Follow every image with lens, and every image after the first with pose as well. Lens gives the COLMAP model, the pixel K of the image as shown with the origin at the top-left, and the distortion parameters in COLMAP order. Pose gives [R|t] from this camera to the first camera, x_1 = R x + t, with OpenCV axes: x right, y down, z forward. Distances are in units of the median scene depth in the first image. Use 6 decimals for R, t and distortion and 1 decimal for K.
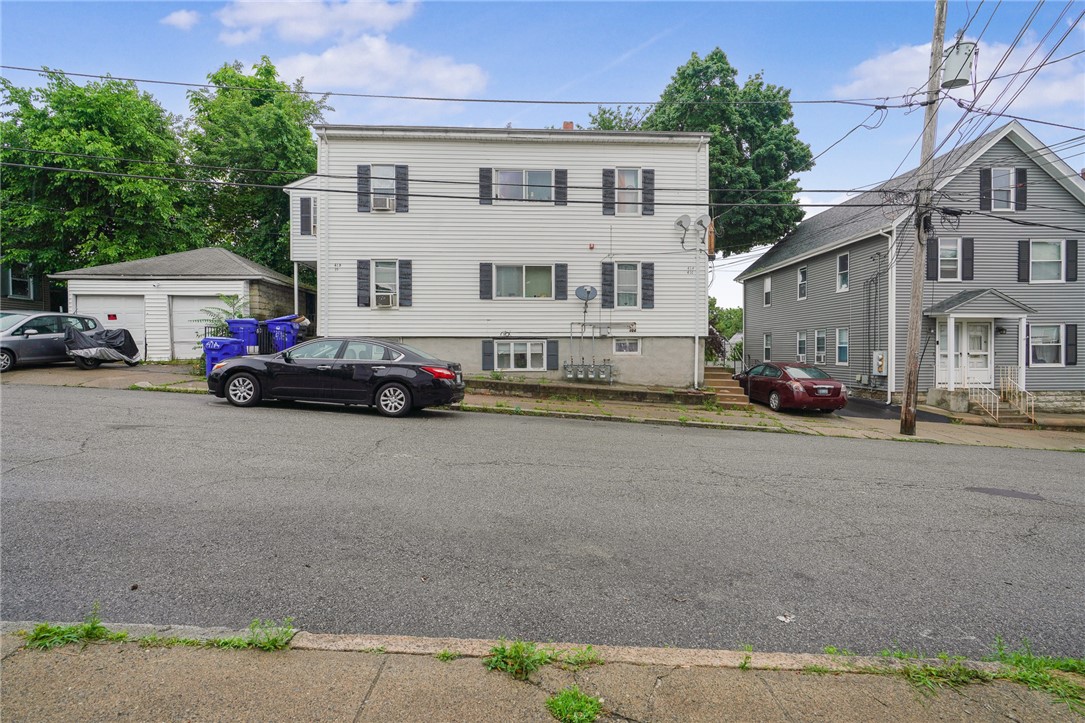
lens RADIAL K [[491.7, 0, 542.5], [0, 491.7, 361.5], [0, 0, 1]] dist [-0.001895, -0.000060]
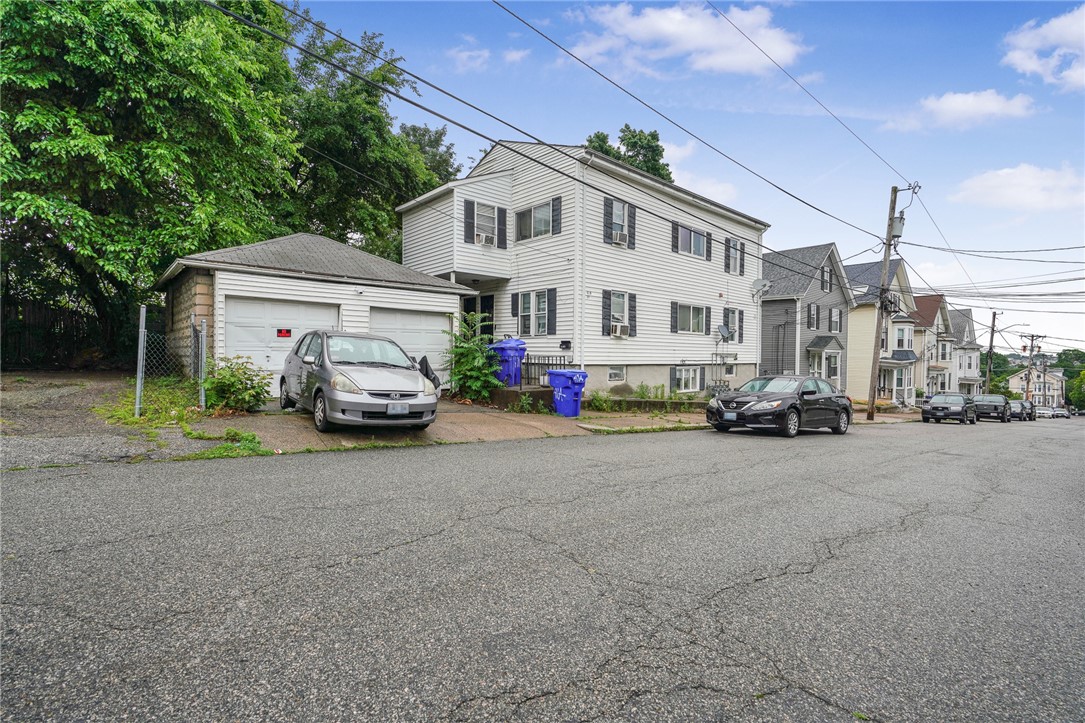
lens RADIAL K [[509.1, 0, 542.5], [0, 509.1, 361.5], [0, 0, 1]] dist [0.001279, 0.000002]
pose [[0.764994, 0.000558, 0.644037, -1.131622], [0.003073, 0.999985, -0.004516, -0.052179], [-0.644030, 0.005434, 0.764981, 0.270203]]
